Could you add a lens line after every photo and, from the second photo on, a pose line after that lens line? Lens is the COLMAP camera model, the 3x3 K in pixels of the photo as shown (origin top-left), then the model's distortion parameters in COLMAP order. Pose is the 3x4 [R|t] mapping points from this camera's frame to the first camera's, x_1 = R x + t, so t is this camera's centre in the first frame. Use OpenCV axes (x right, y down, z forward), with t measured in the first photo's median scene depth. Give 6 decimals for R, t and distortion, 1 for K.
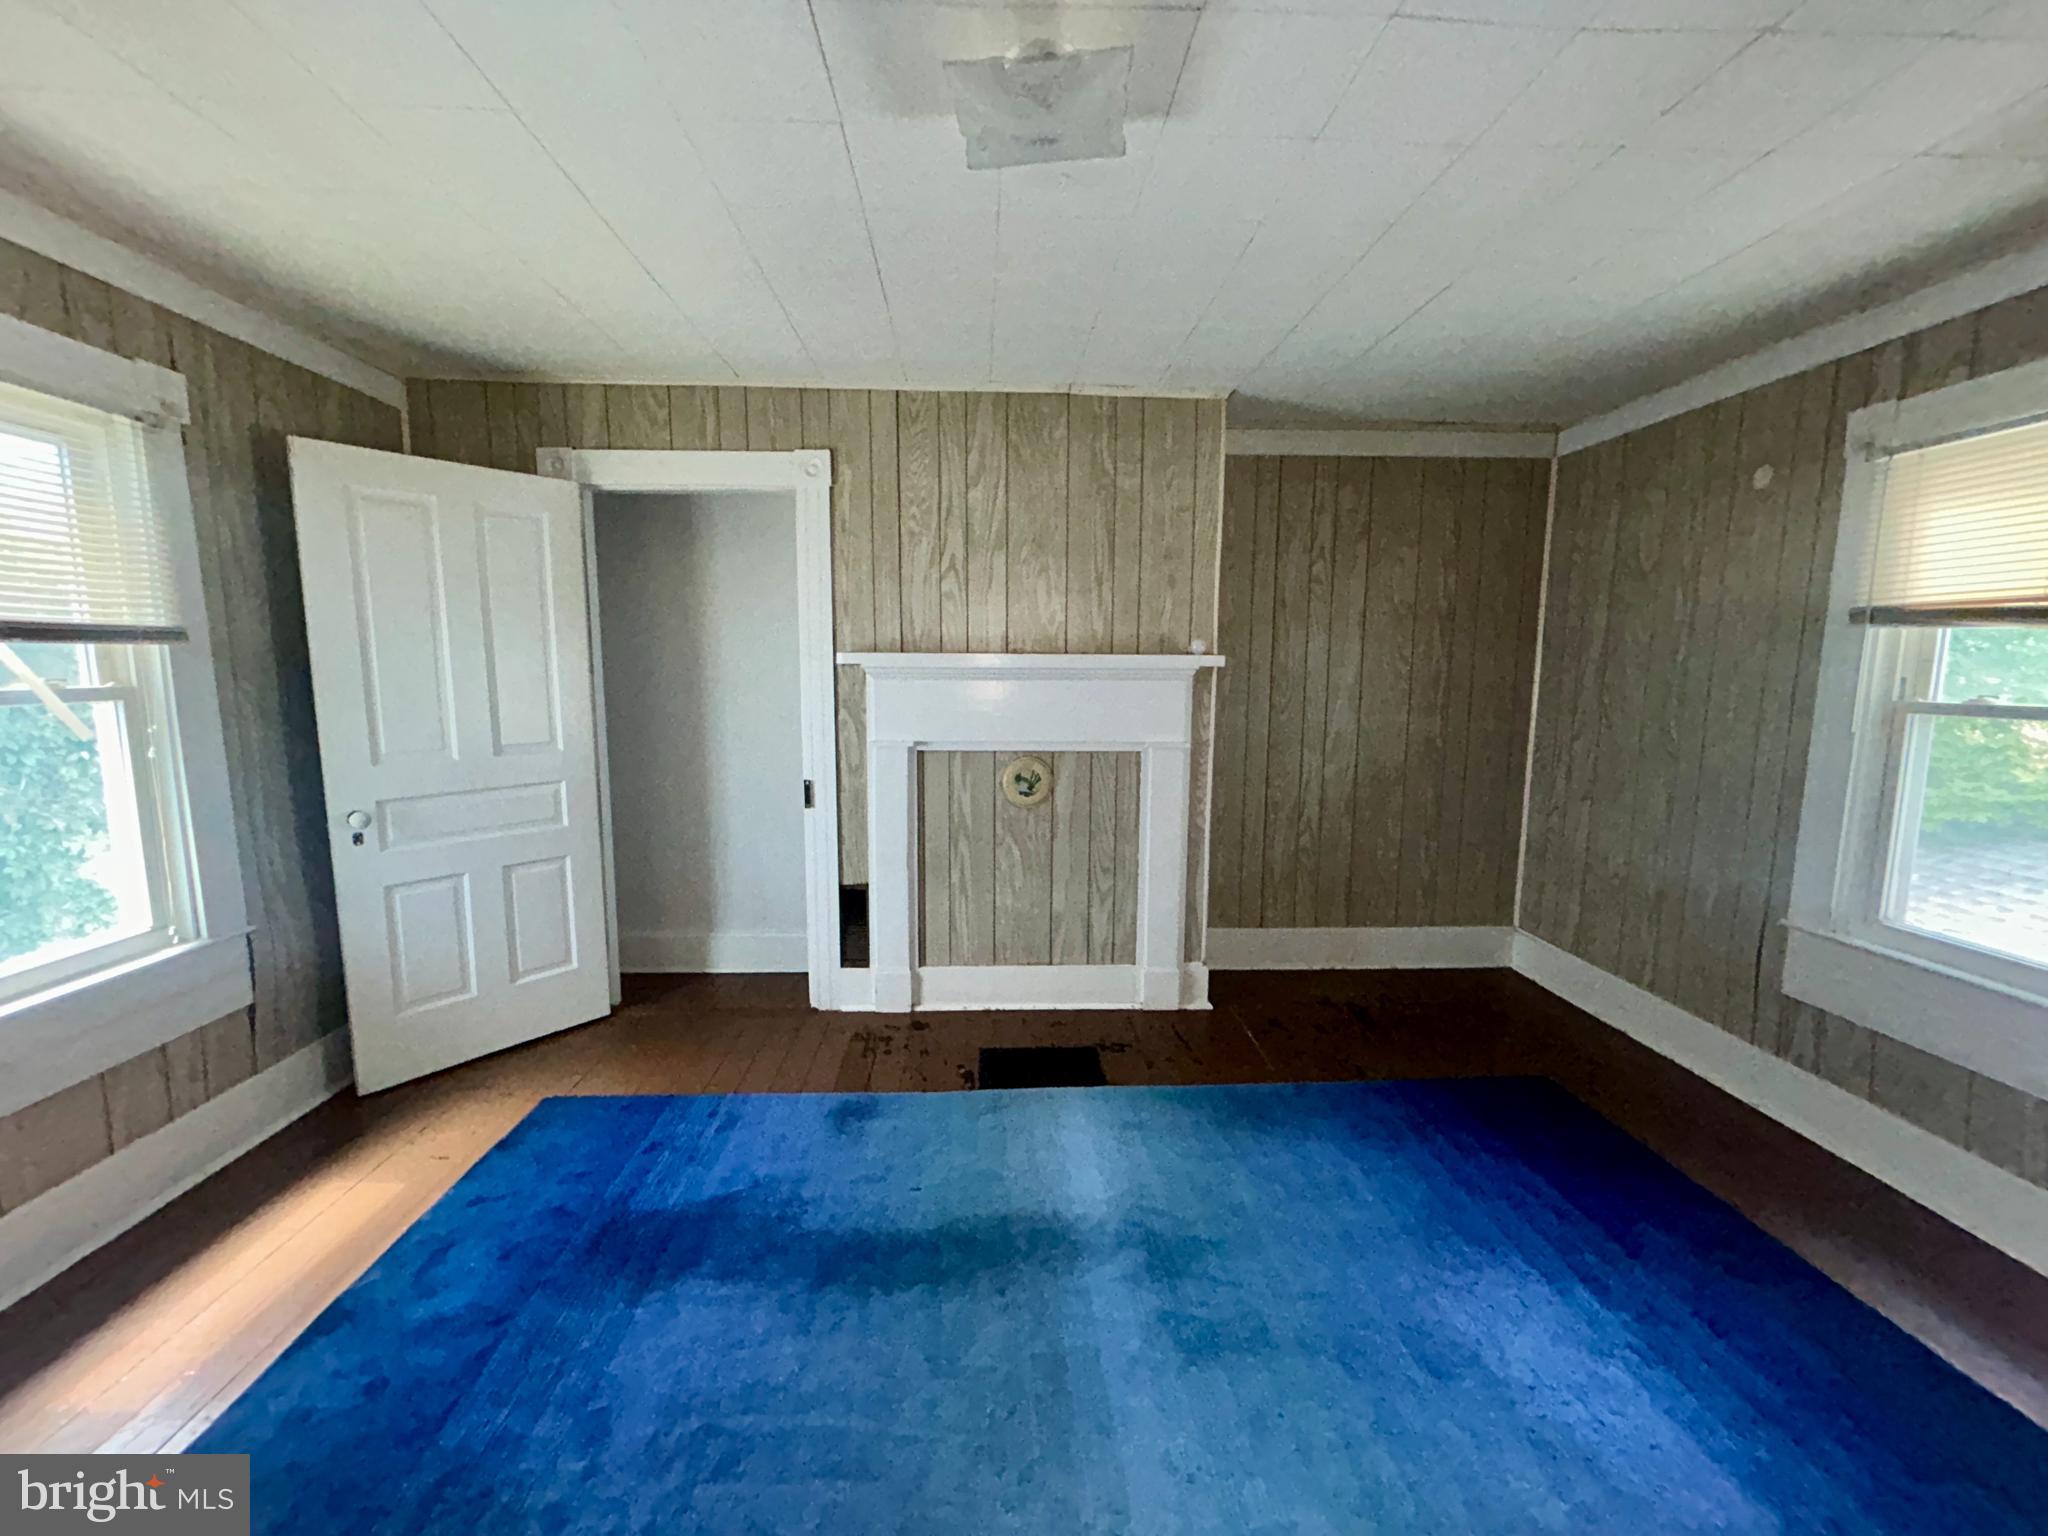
lens RADIAL K [[830.6, 0, 1020.4], [0, 830.6, 767.0], [0, 0, 1]] dist [-0.000089, 0.000578]
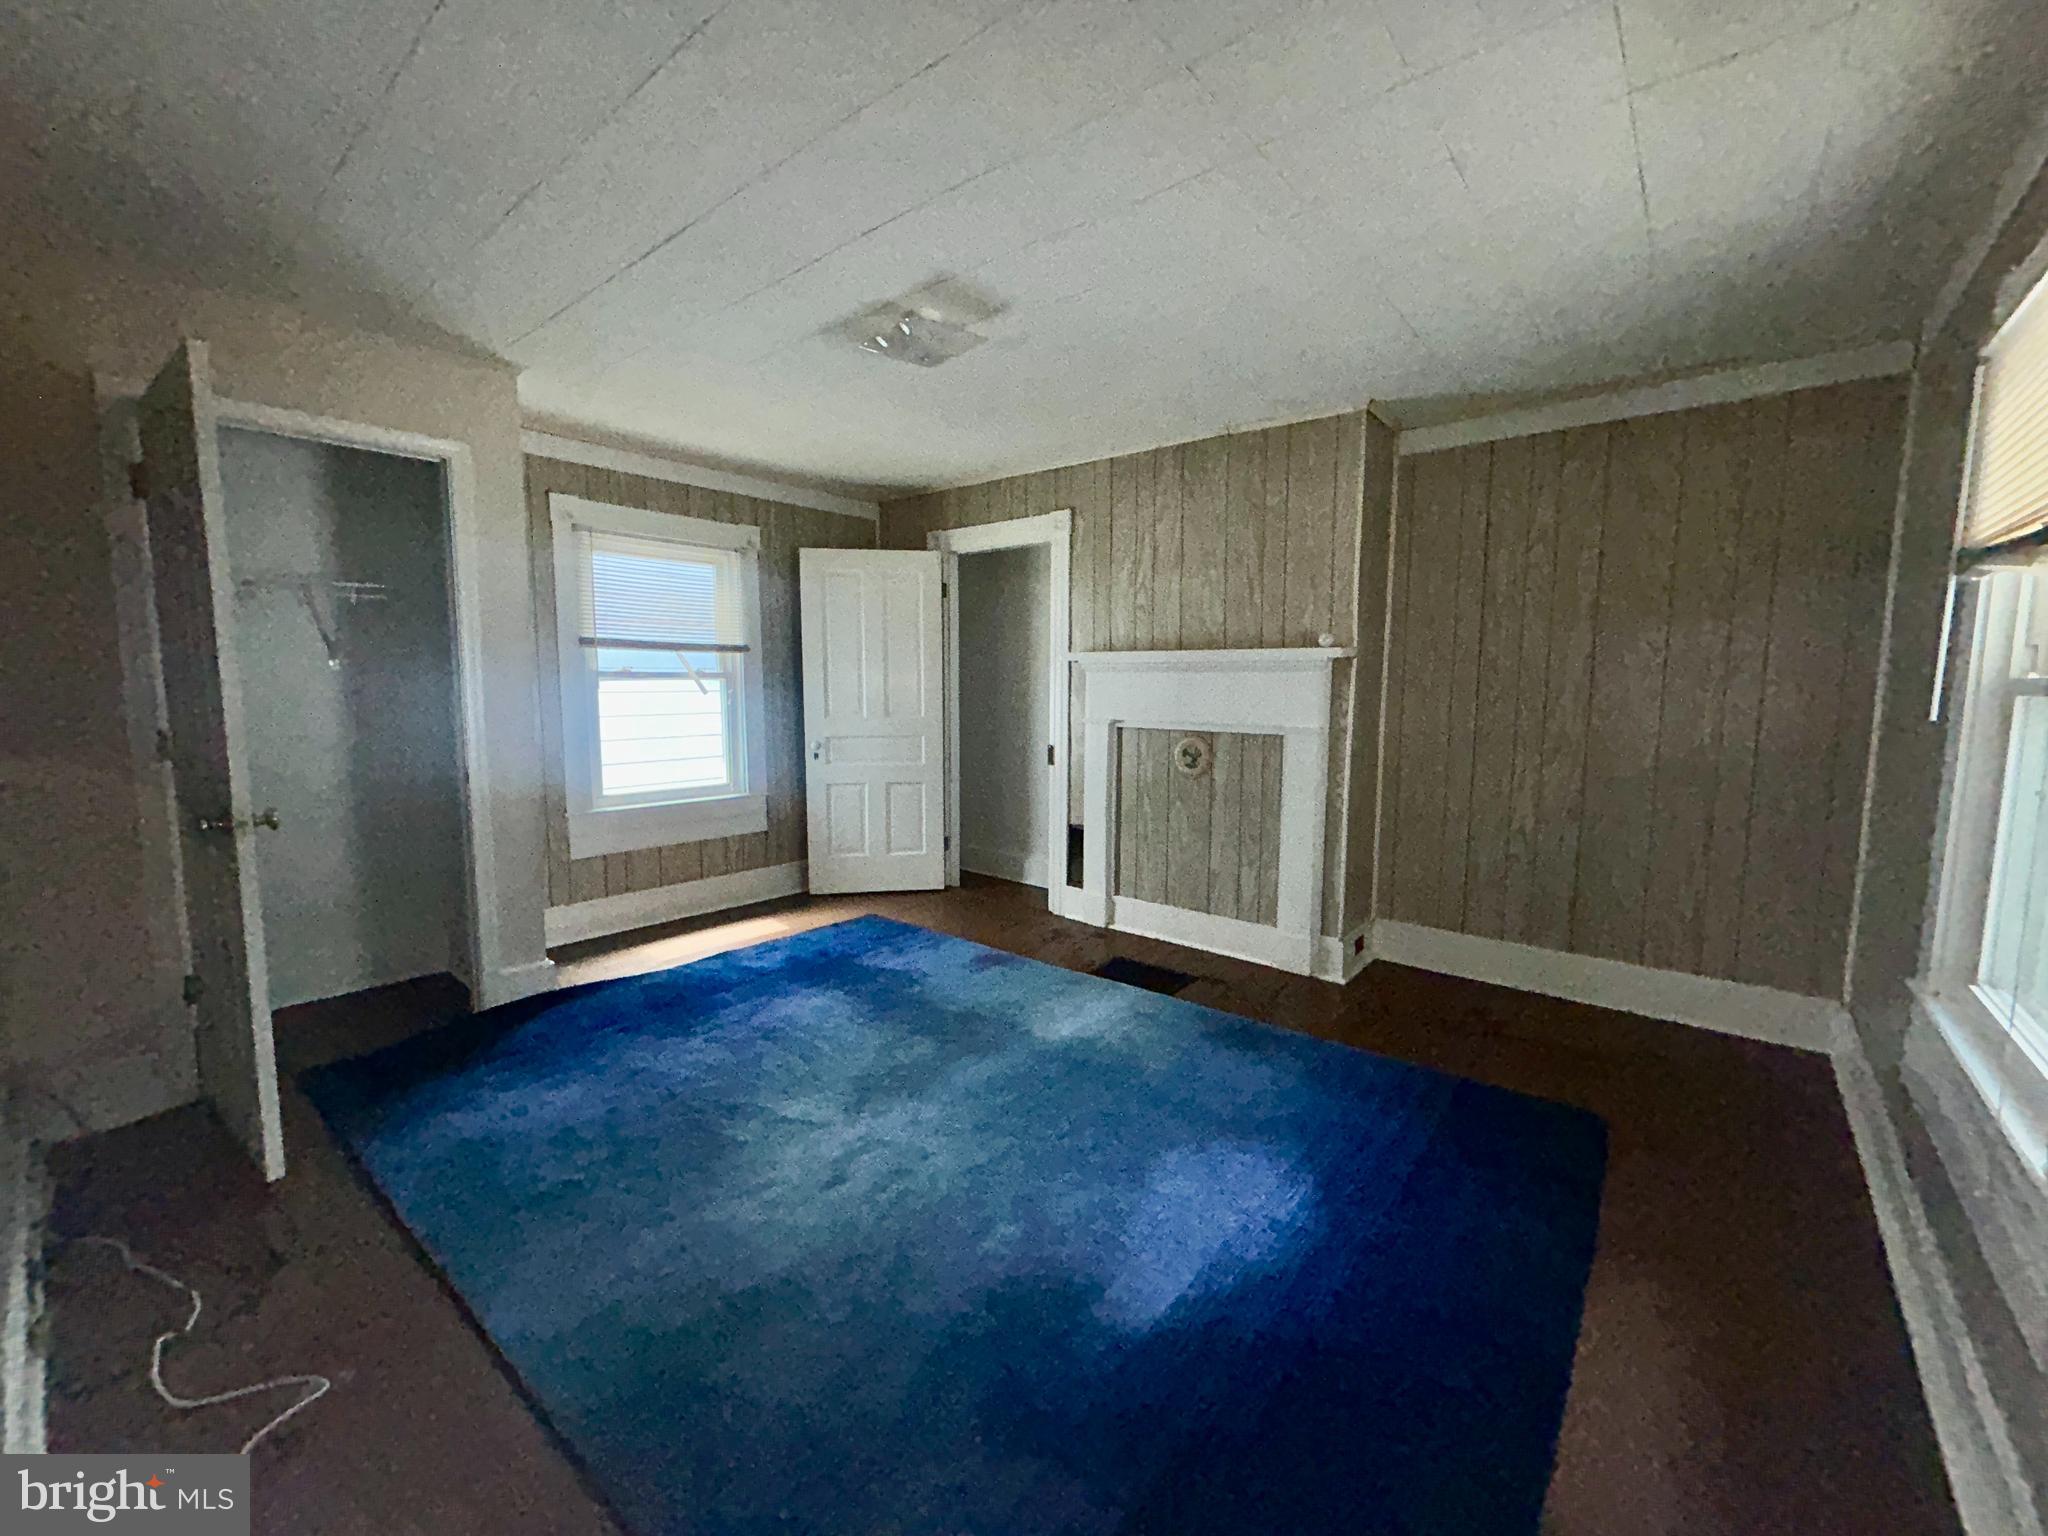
lens RADIAL K [[830.2, 0, 1019.0], [0, 830.2, 768.7], [0, 0, 1]] dist [0.000817, 0.000476]
pose [[0.739435, 0.069332, -0.669648, 0.652562], [-0.083838, 0.996423, 0.010589, 0.045991], [0.667987, 0.048312, 0.742603, -0.072863]]
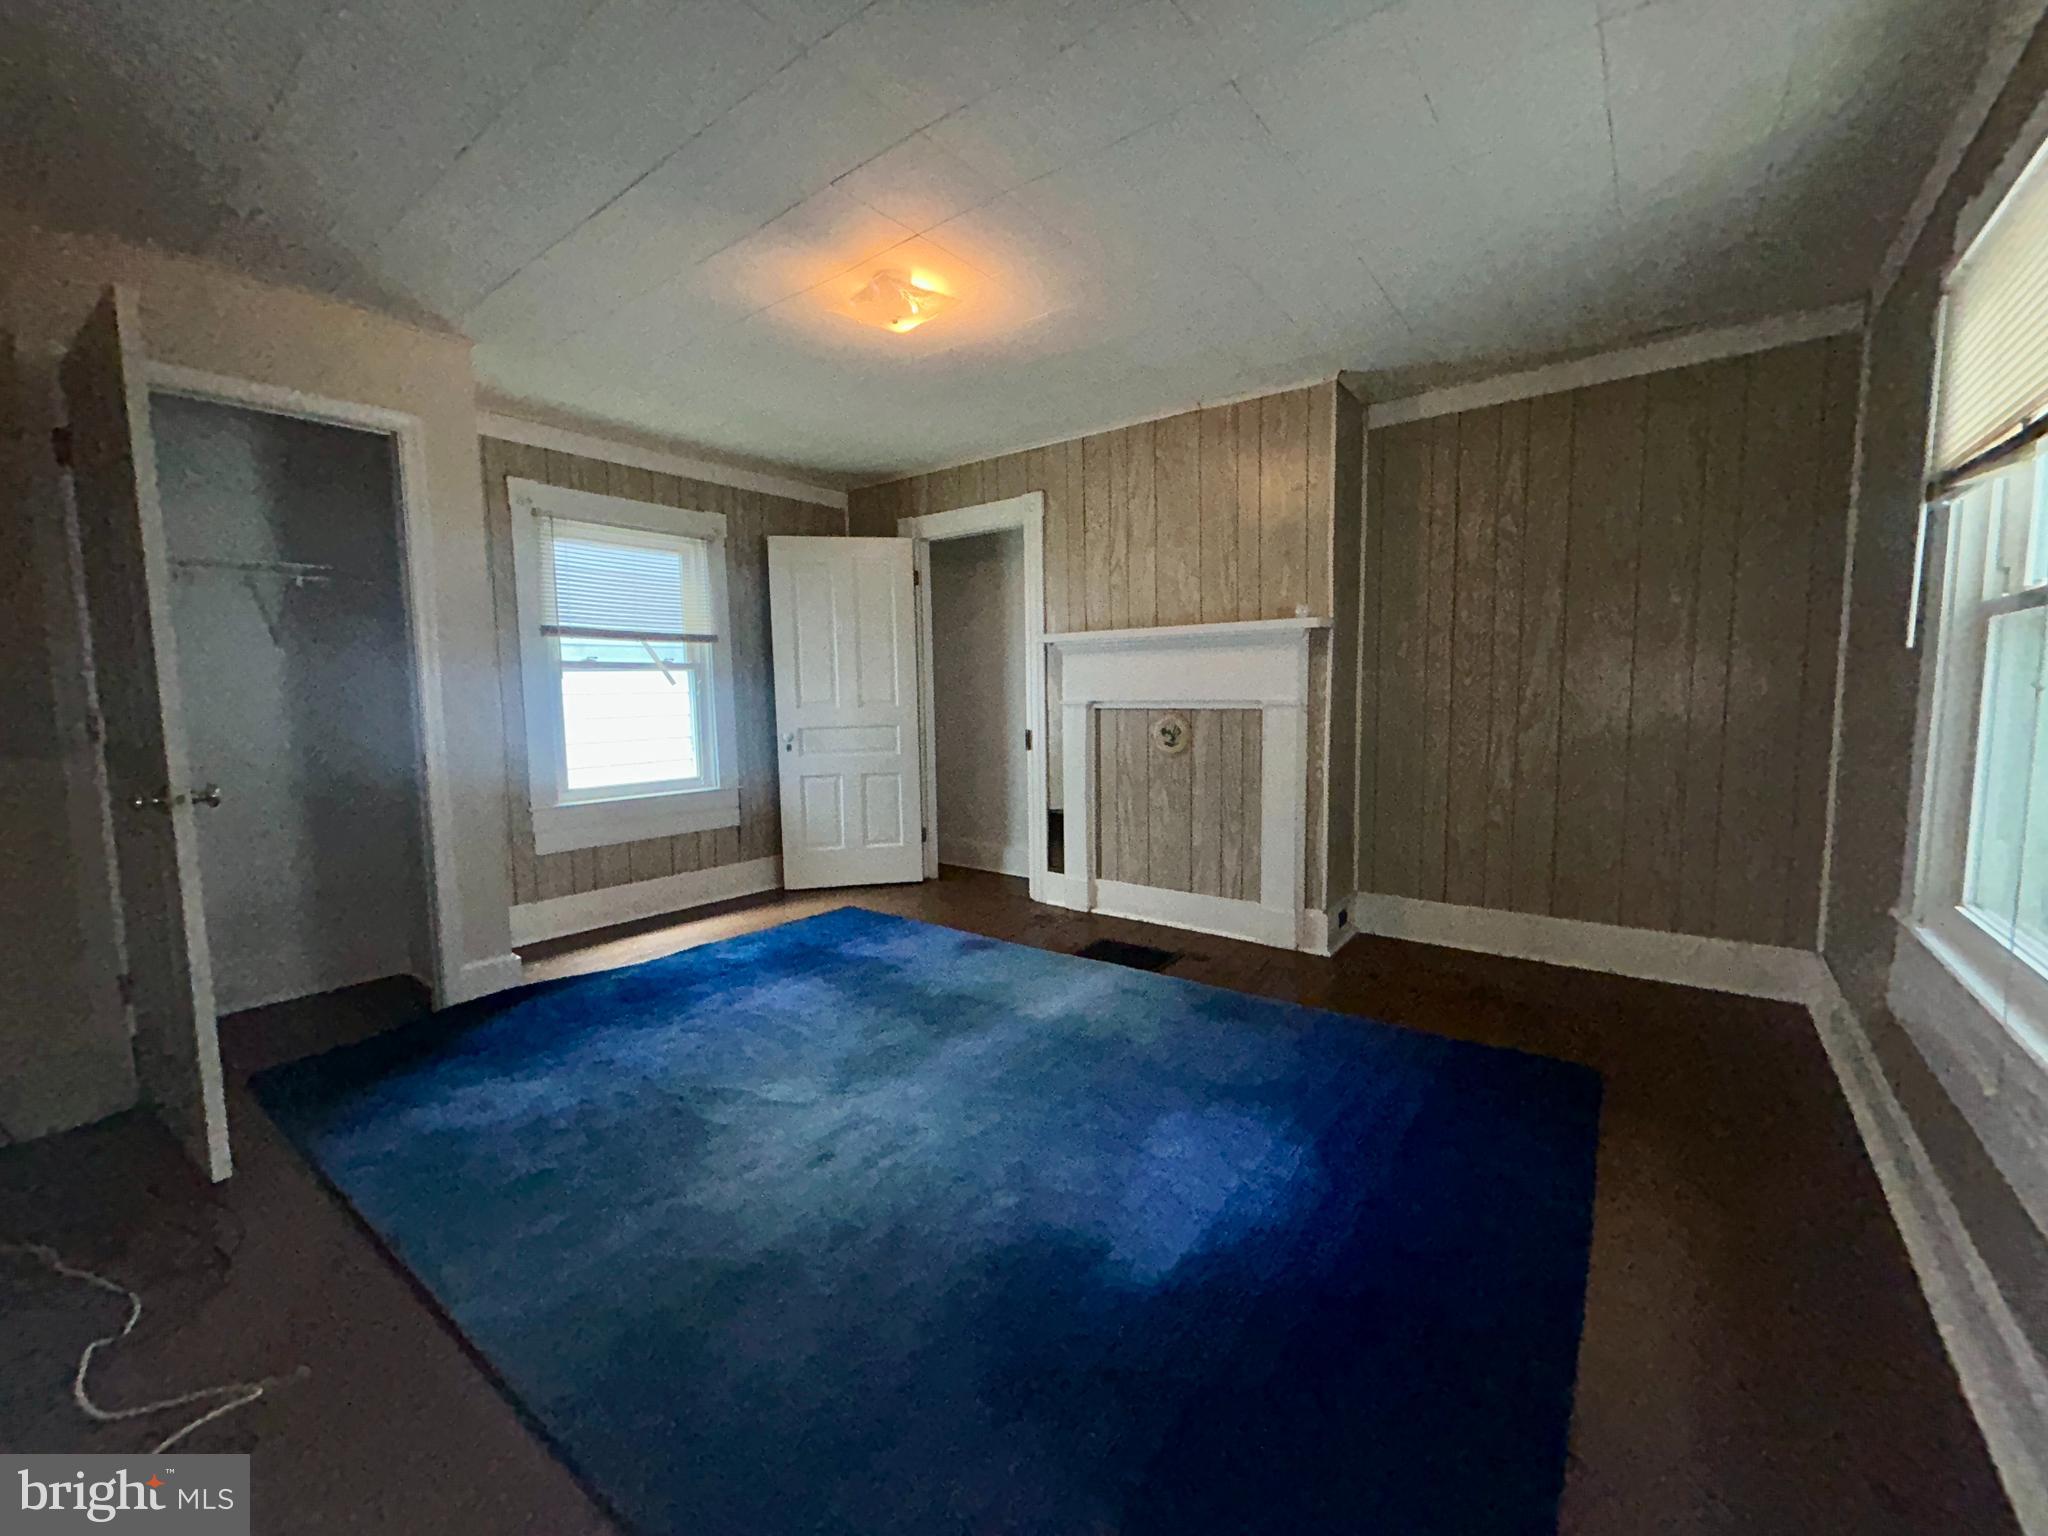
lens RADIAL K [[830.6, 0, 1020.4], [0, 830.6, 767.0], [0, 0, 1]] dist [-0.000089, 0.000578]
pose [[0.764162, 0.044251, -0.643504, 0.636772], [-0.060792, 0.998144, -0.003553, 0.085008], [0.642153, 0.041836, 0.765434, -0.066327]]
